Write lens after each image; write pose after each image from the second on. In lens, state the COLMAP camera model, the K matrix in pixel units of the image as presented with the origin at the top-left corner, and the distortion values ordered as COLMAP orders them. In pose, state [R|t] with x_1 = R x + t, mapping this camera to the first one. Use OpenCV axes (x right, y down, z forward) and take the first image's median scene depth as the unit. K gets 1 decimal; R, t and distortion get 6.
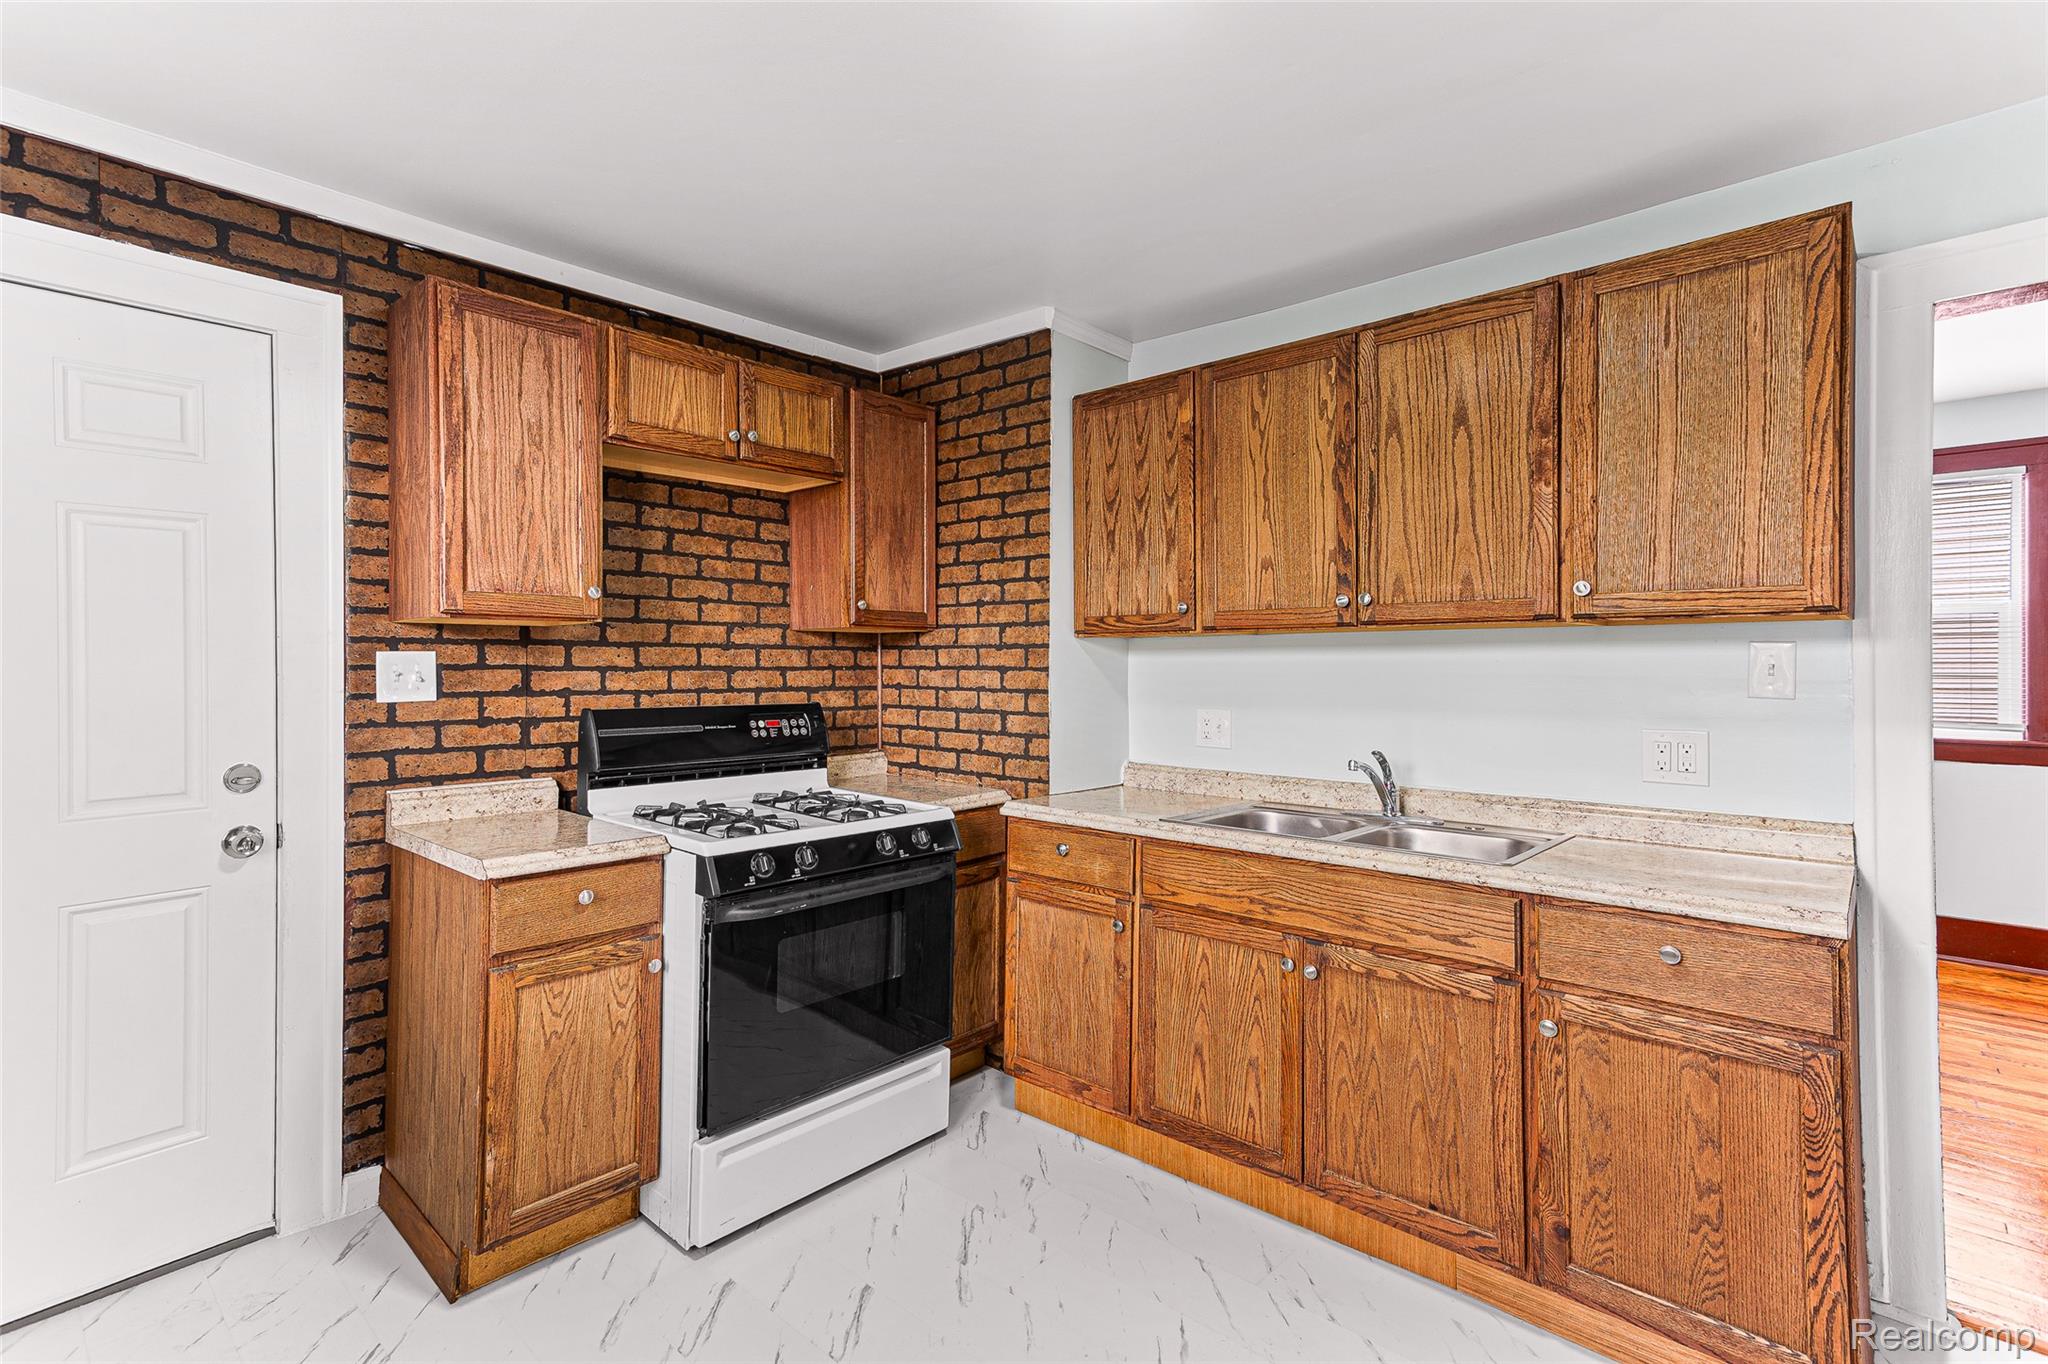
lens RADIAL K [[959.6, 0, 1023.3], [0, 959.6, 670.1], [0, 0, 1]] dist [0.025248, 0.003090]
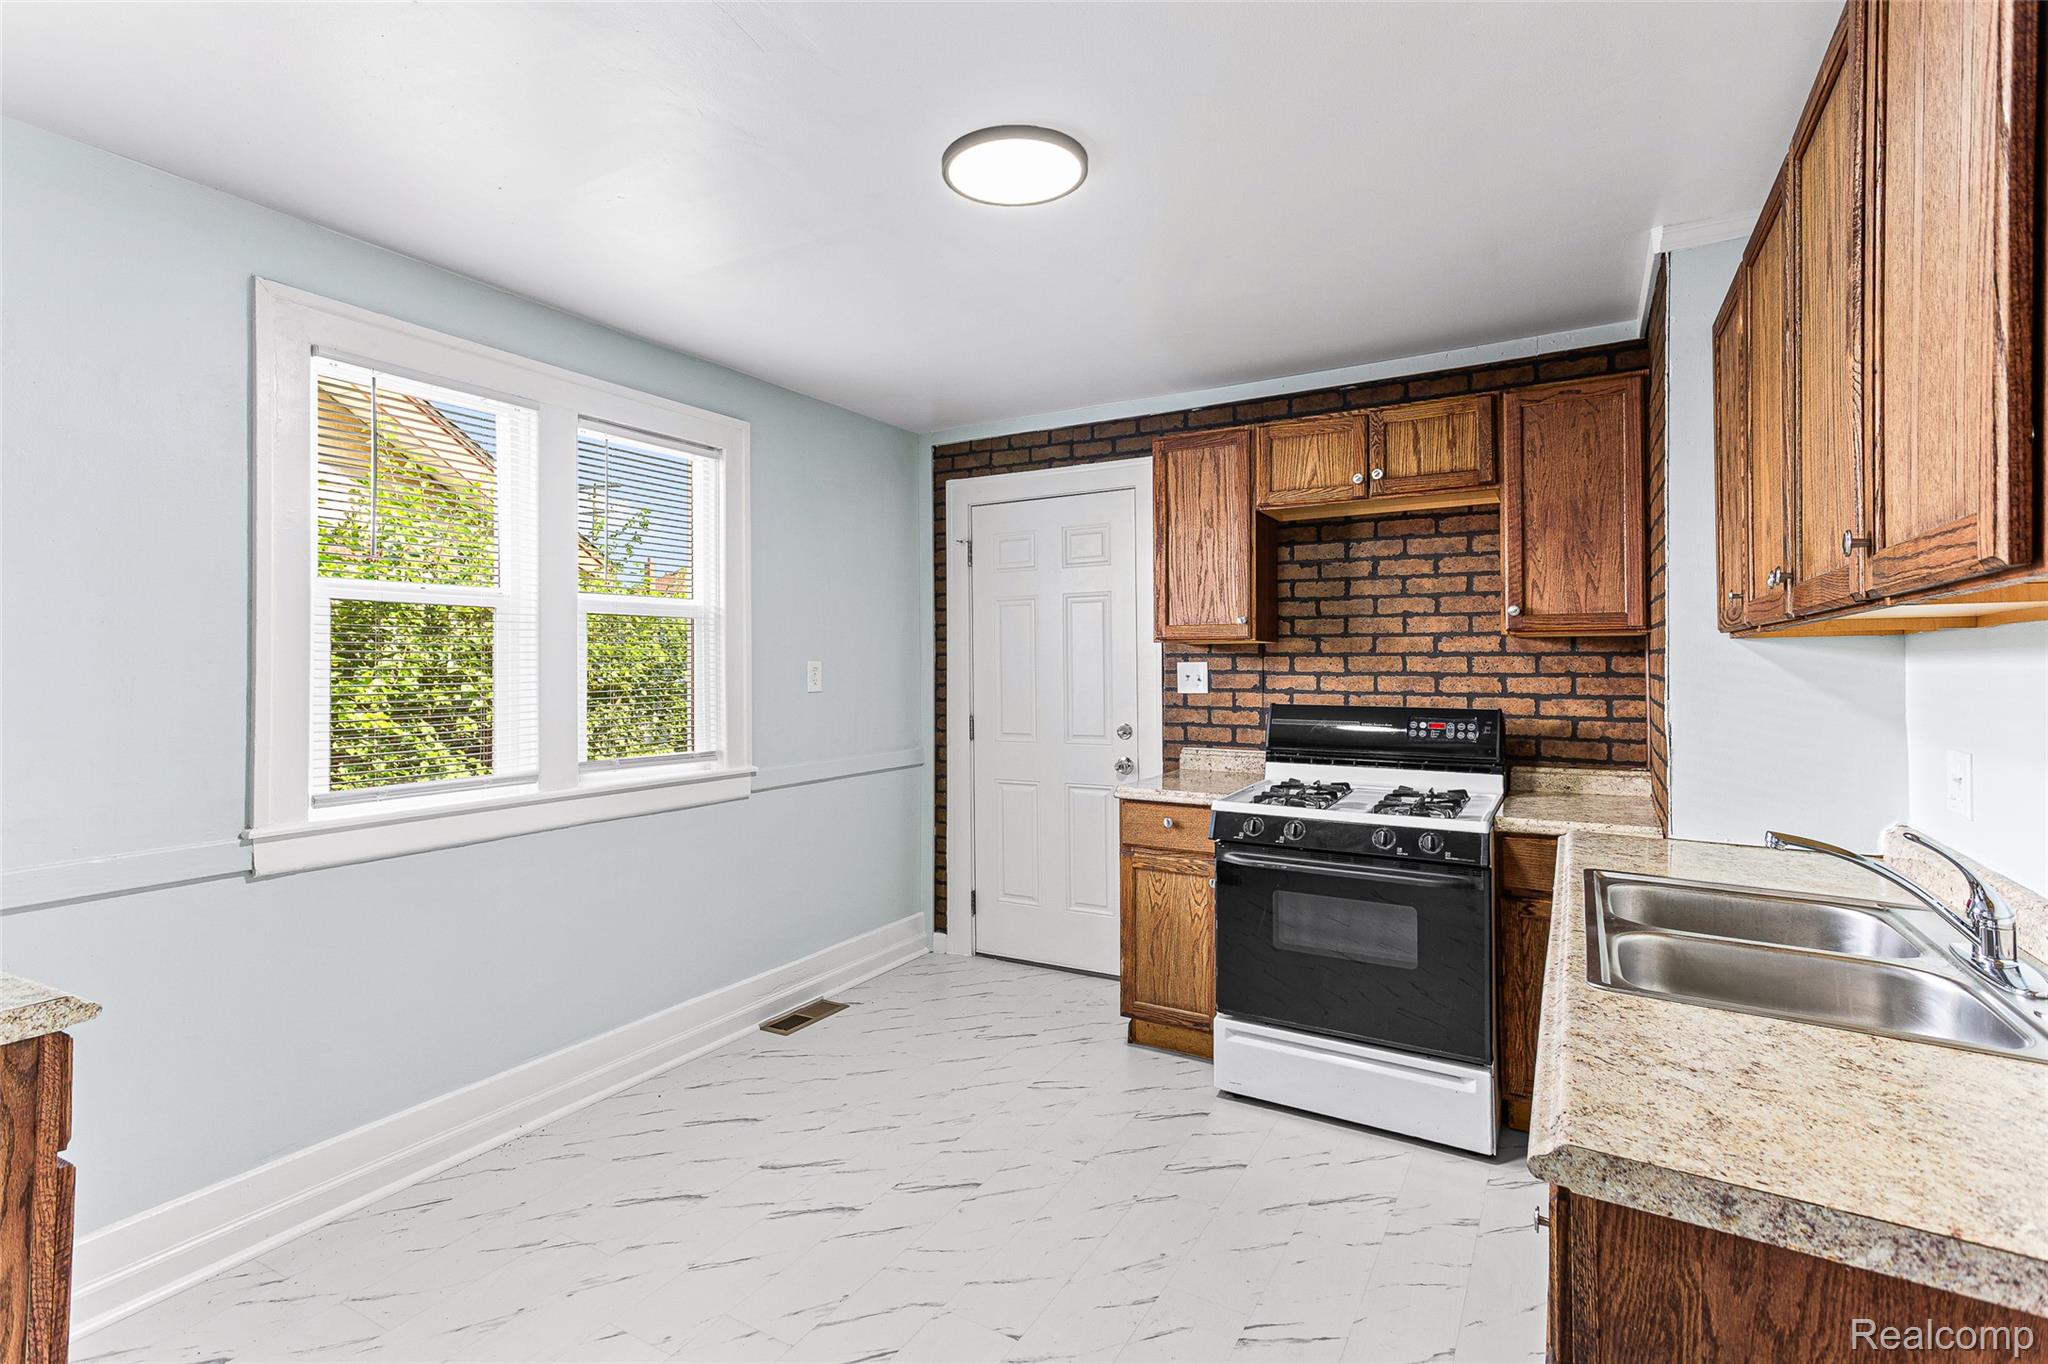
lens RADIAL K [[959.6, 0, 1022.9], [0, 959.6, 665.3], [0, 0, 1]] dist [0.025248, 0.003090]
pose [[0.223599, 0.002414, -0.974678, 0.720242], [-0.004108, 0.999990, 0.001535, -0.012794], [0.974673, 0.003660, 0.223606, 0.312515]]
